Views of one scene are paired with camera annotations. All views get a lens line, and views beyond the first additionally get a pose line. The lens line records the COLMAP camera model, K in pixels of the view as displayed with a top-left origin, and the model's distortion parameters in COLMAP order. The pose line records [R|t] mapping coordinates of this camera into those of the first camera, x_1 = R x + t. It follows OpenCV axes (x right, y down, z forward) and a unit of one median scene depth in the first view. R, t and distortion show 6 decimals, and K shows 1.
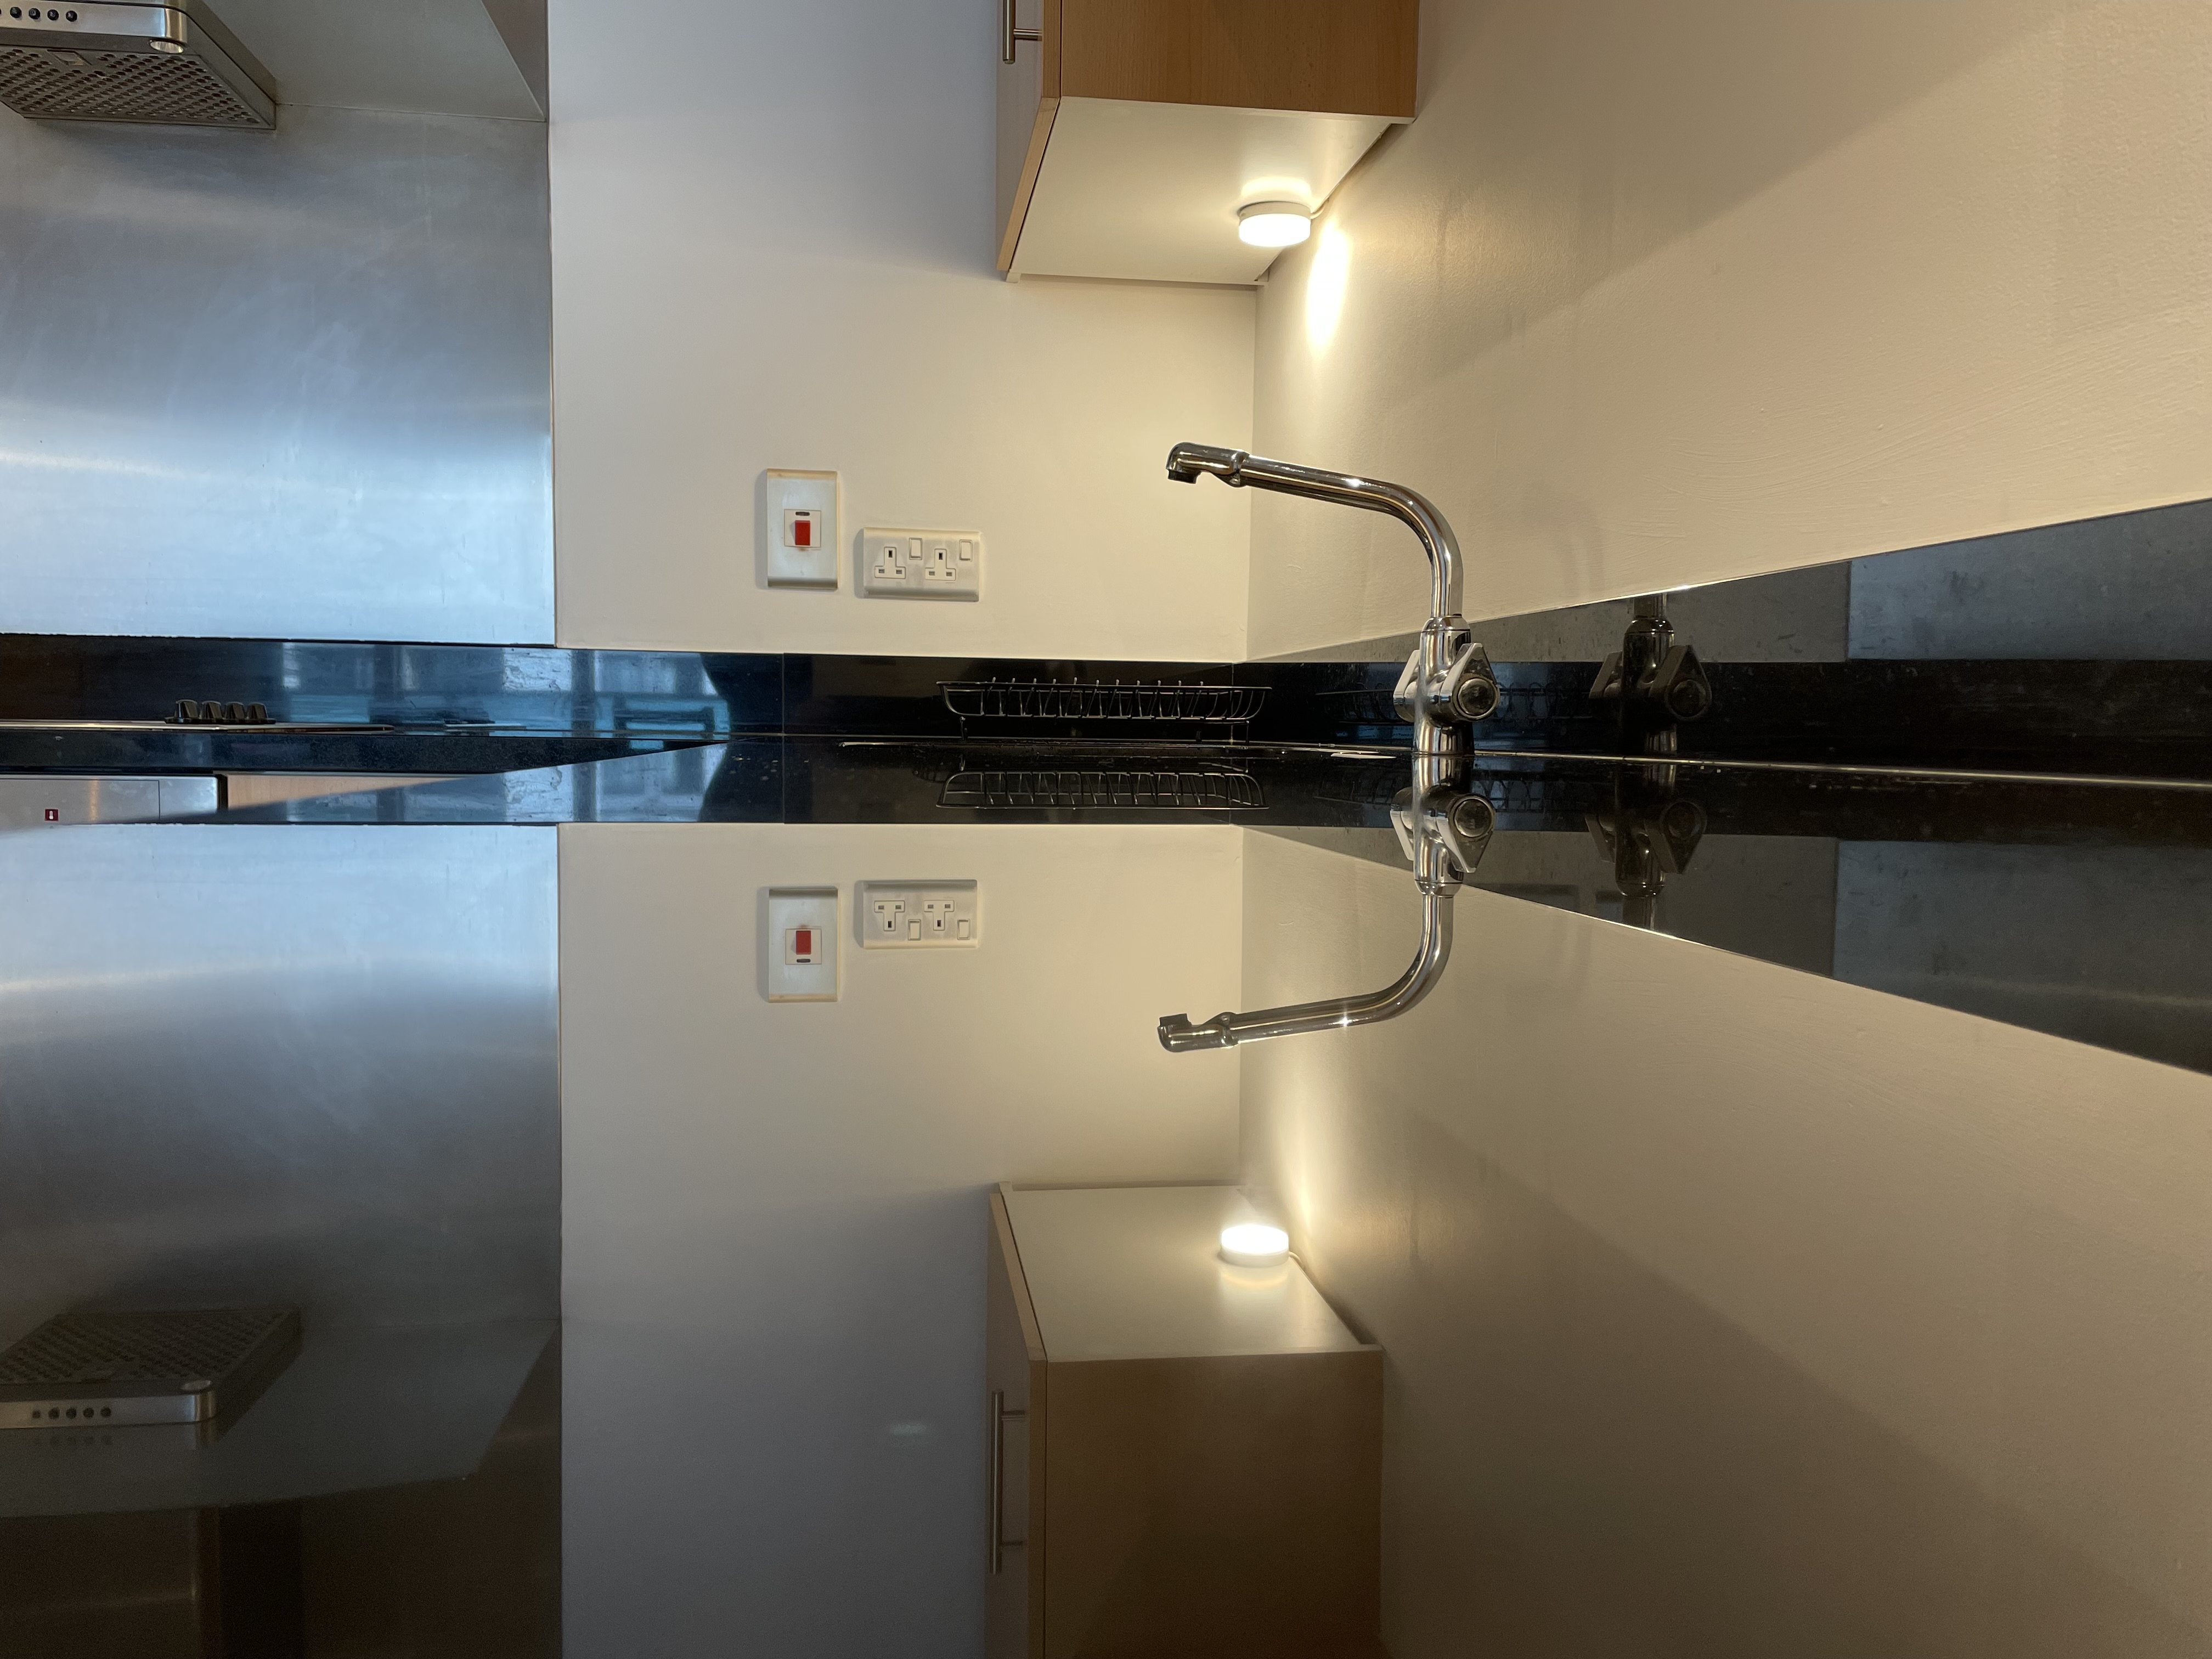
lens RADIAL K [[1668.1, 0, 1113.7], [0, 1668.1, 808.3], [0, 0, 1]] dist [0.098040, -0.127321]
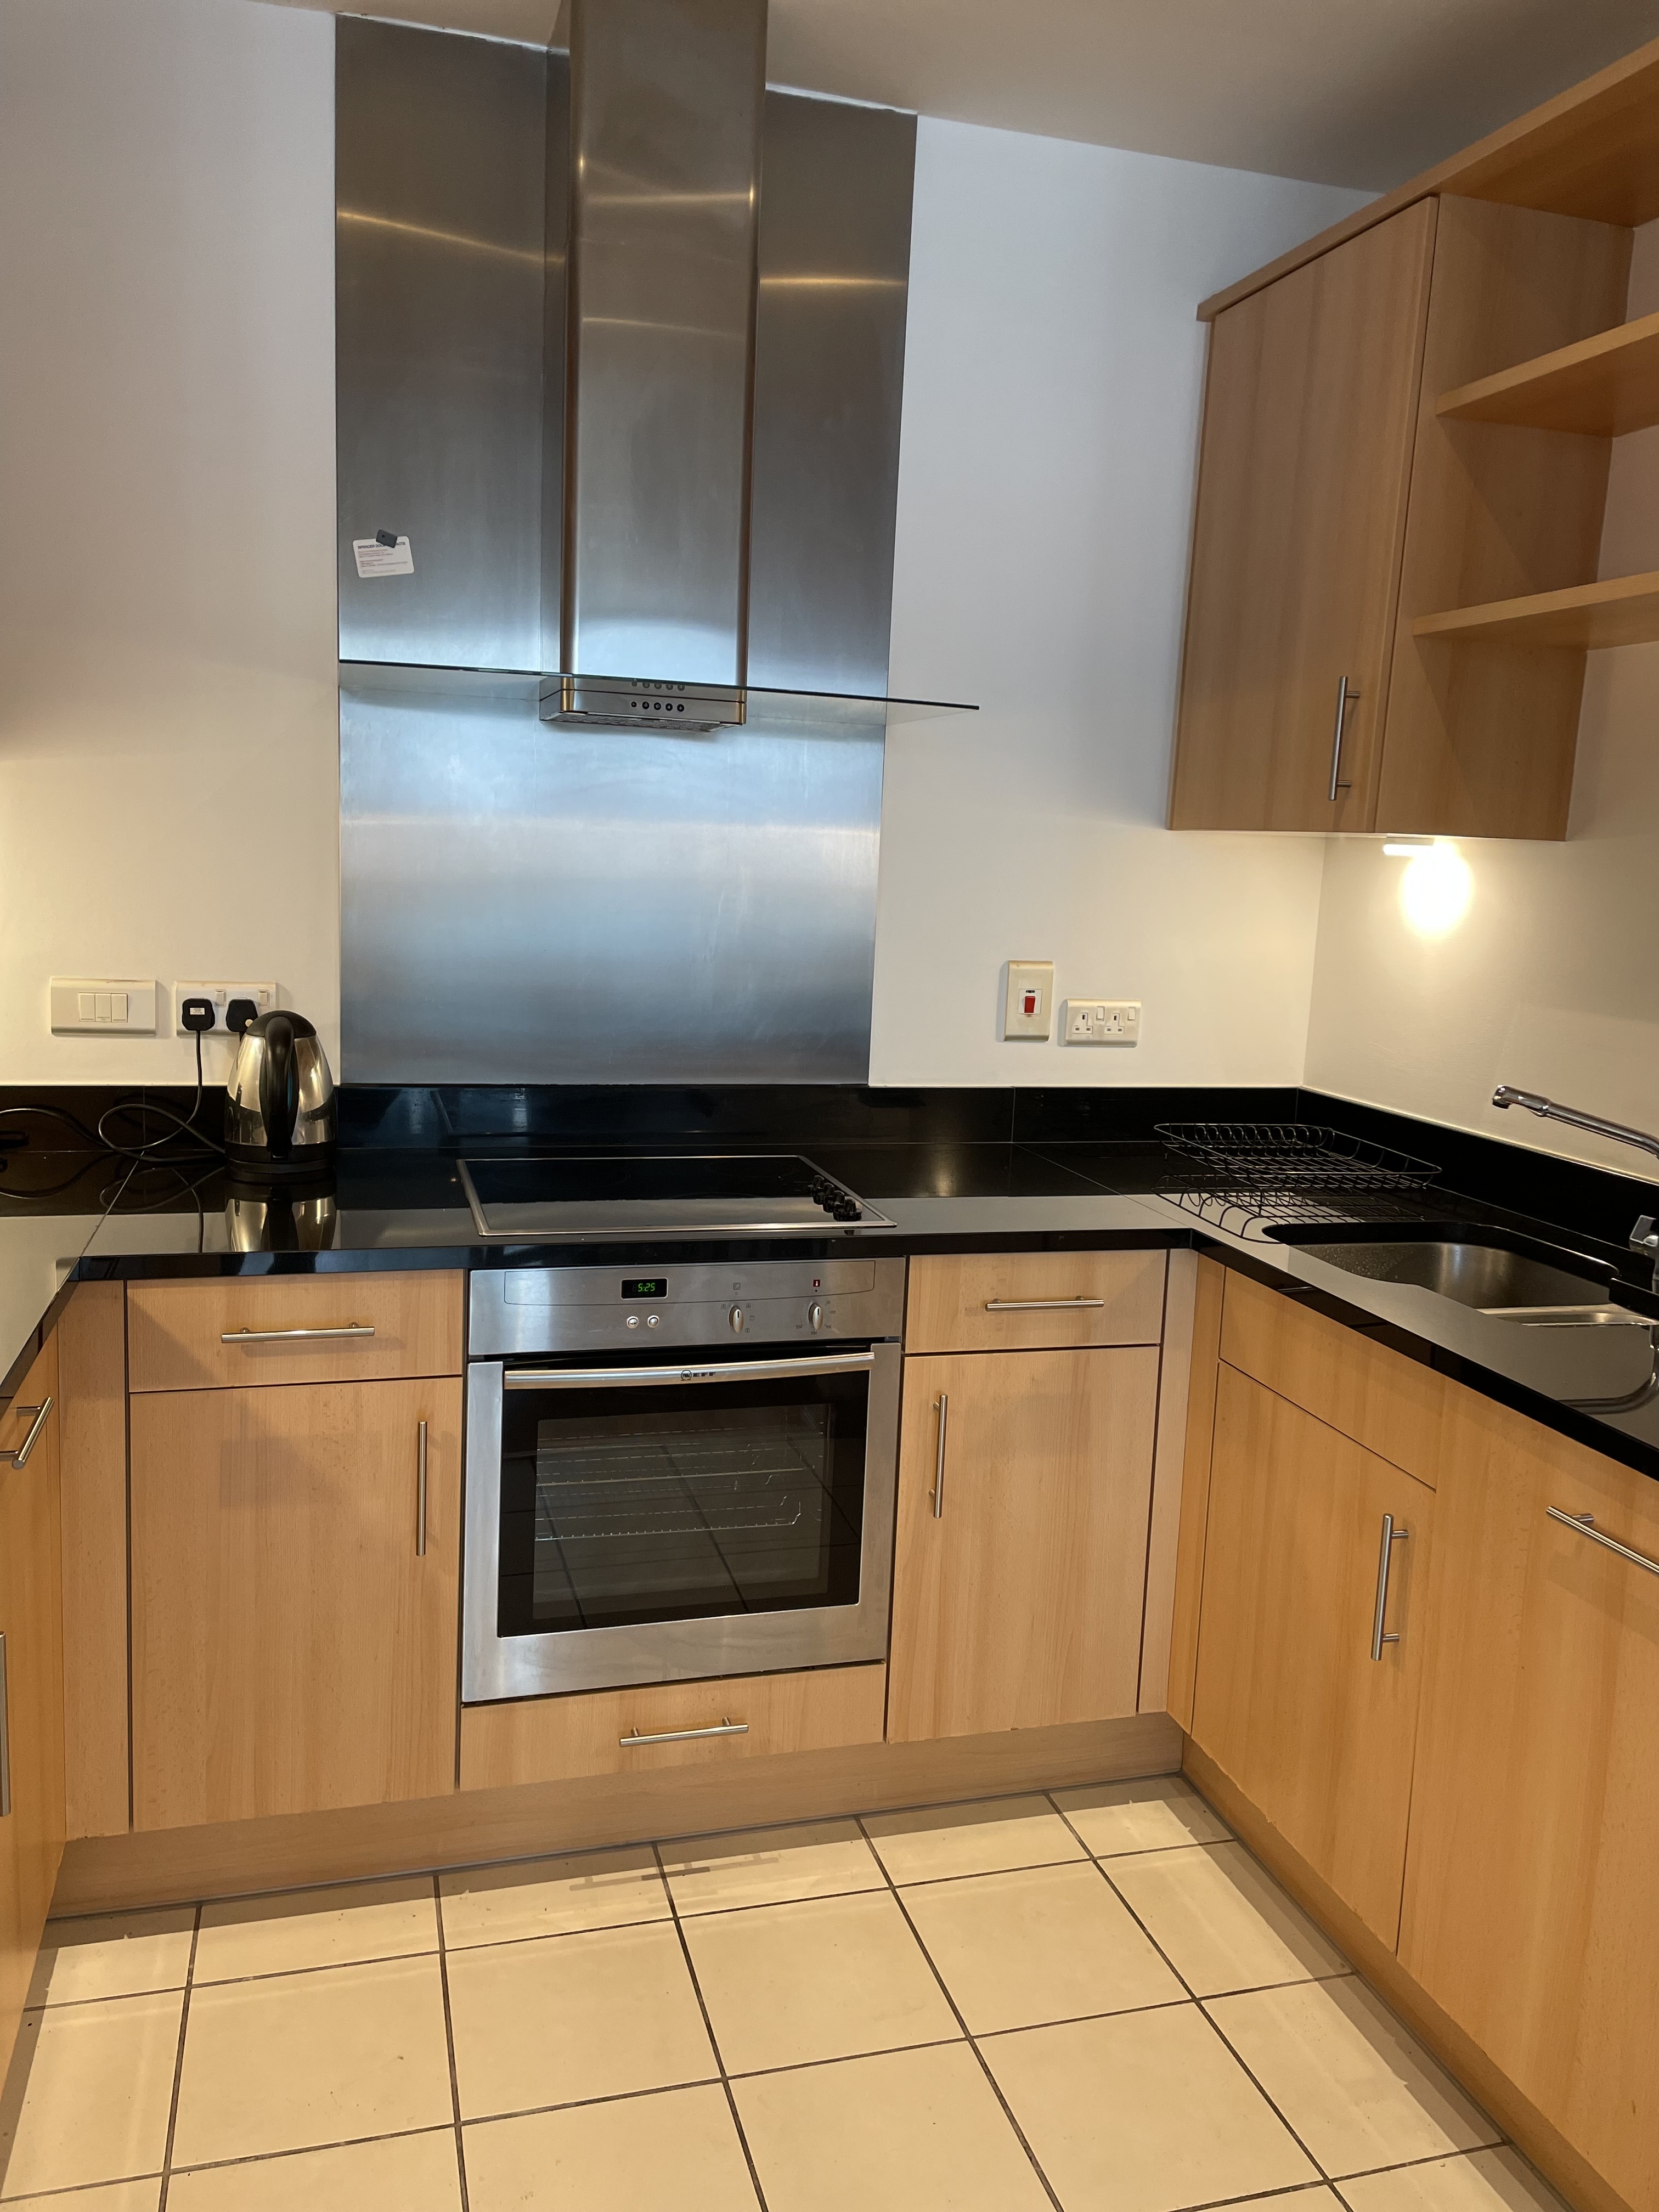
lens RADIAL K [[1664.6, 0, 827.2], [0, 1664.6, 1094.0], [0, 0, 1]] dist [0.100344, -0.129833]
pose [[0.989216, 0.007210, 0.146290, -0.564794], [-0.022442, 0.994455, 0.102743, -0.229576], [-0.144738, -0.104918, 0.983892, -0.396477]]
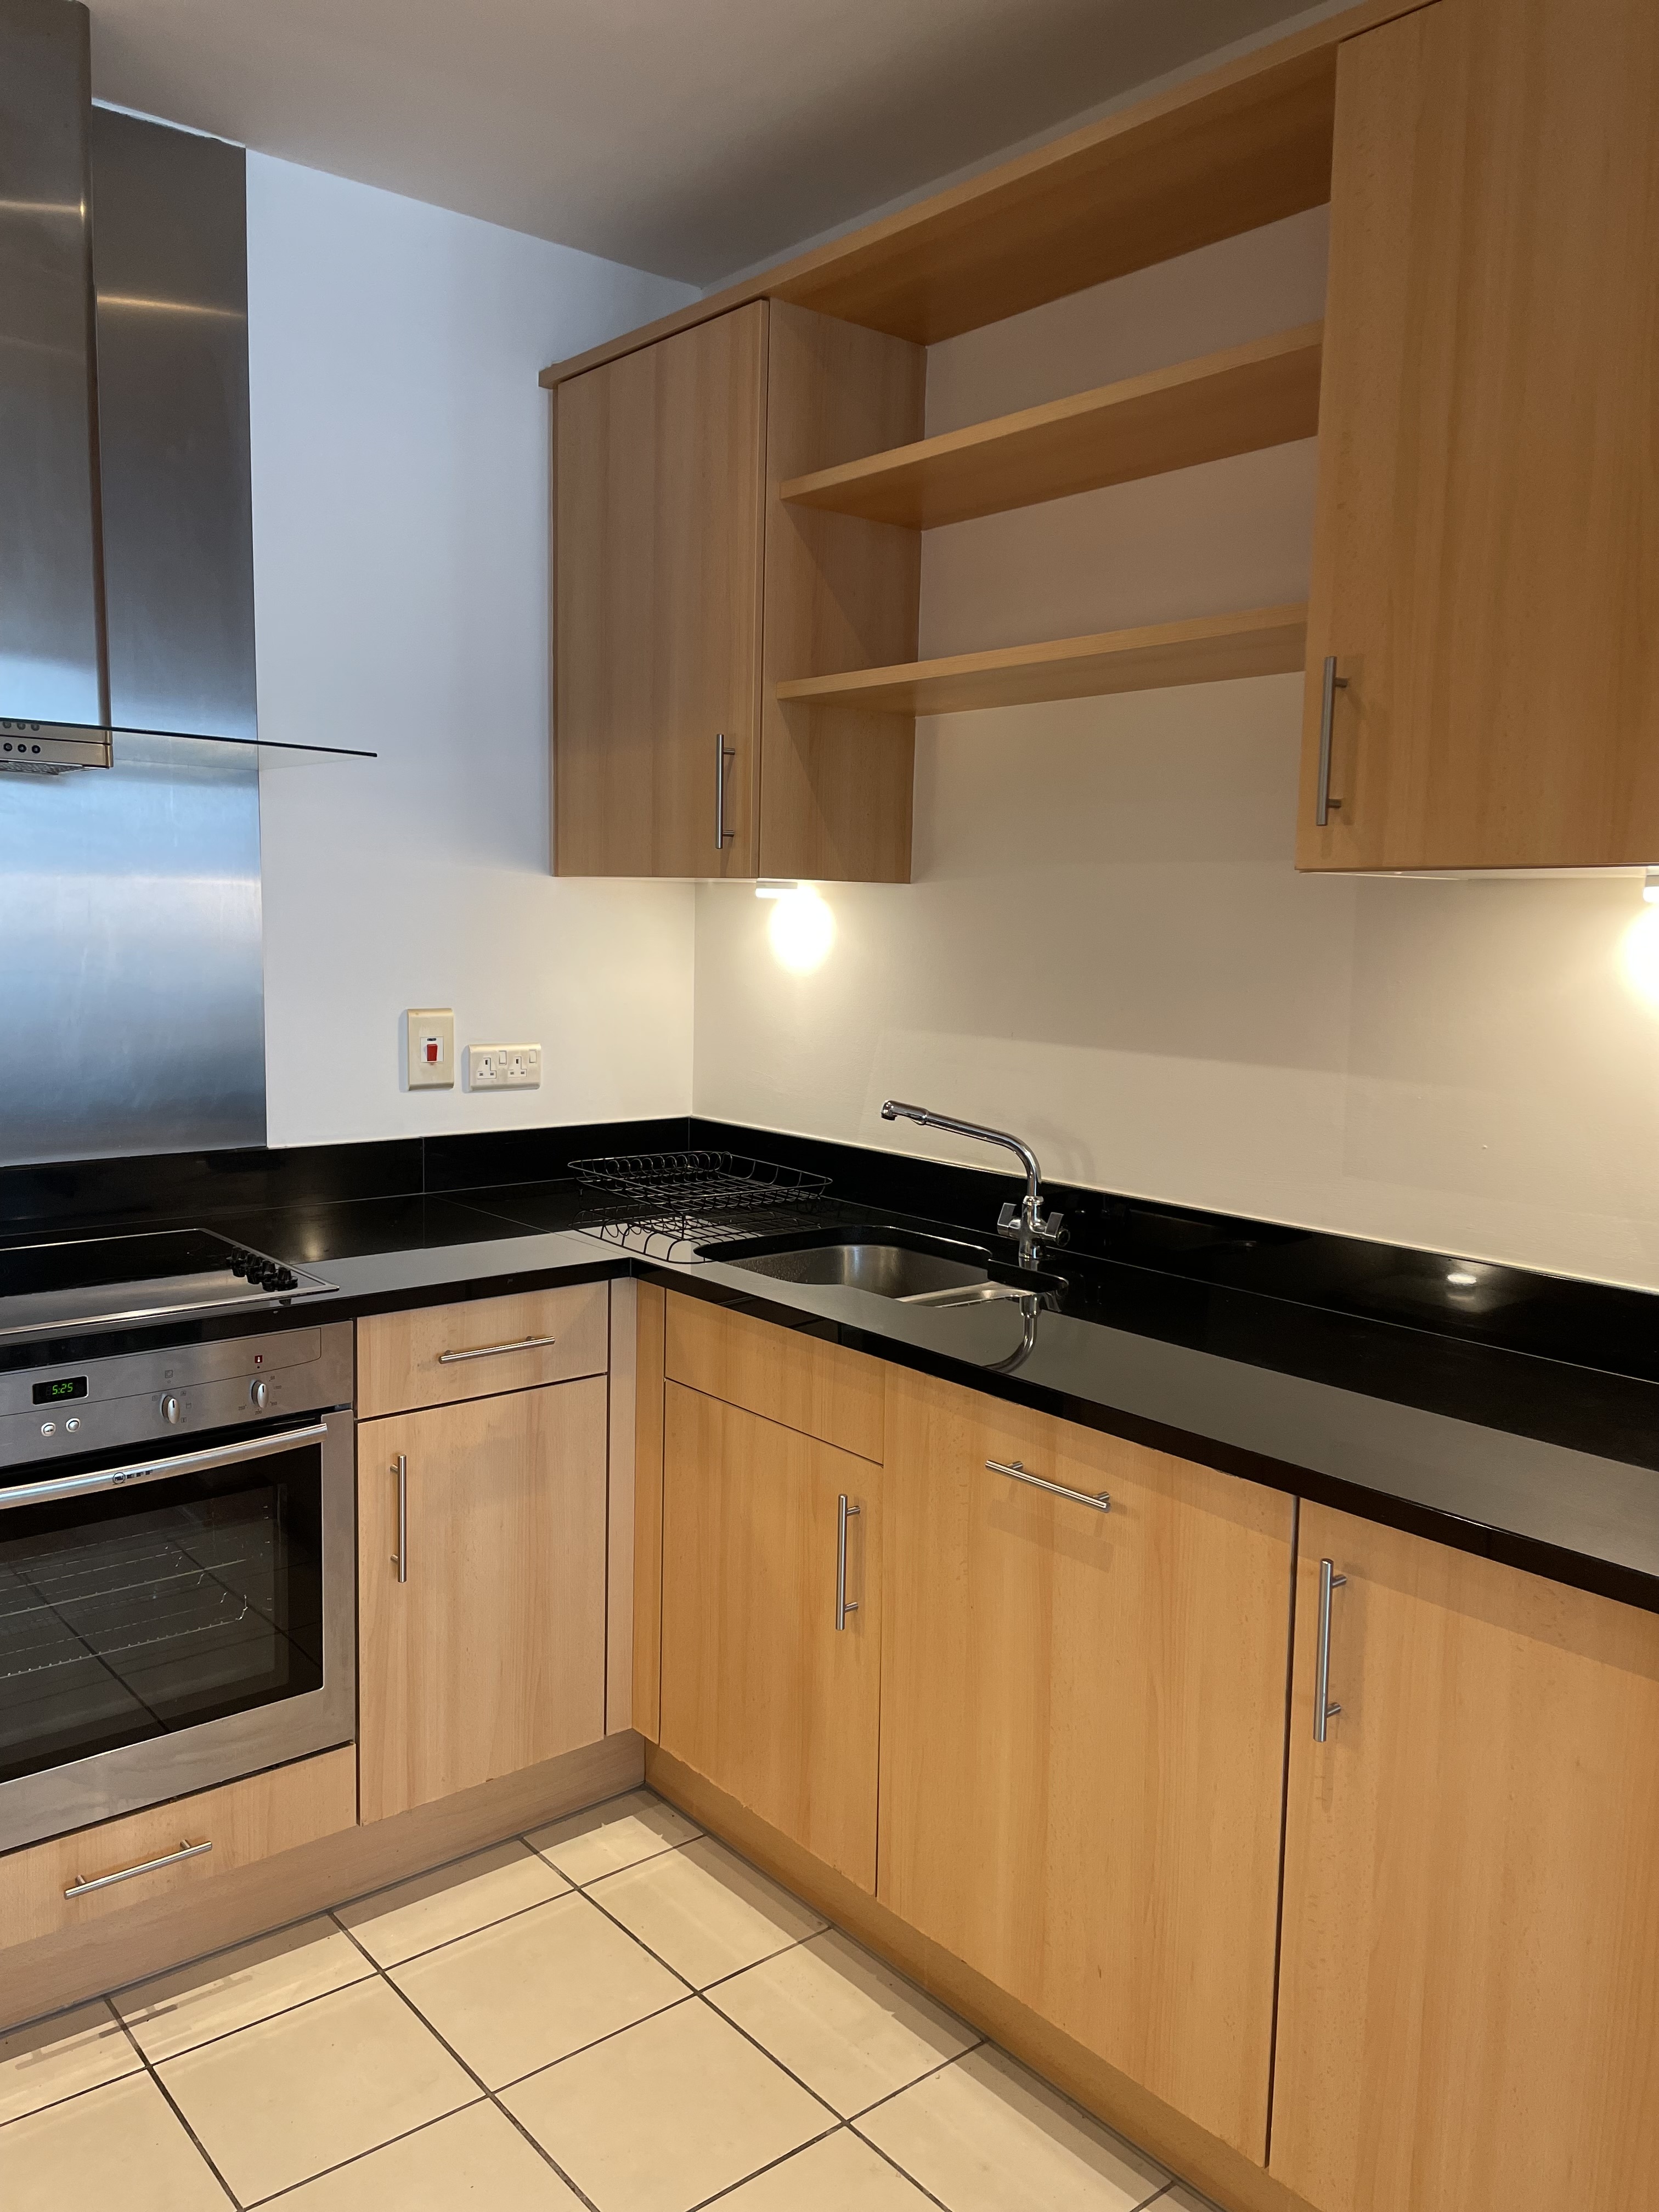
lens RADIAL K [[1668.1, 0, 829.5], [0, 1668.1, 1106.0], [0, 0, 1]] dist [0.098040, -0.127321]
pose [[0.848763, -0.058551, 0.525522, -0.649350], [0.017002, 0.996359, 0.083550, -0.231108], [-0.528501, -0.061979, 0.846667, -0.394471]]
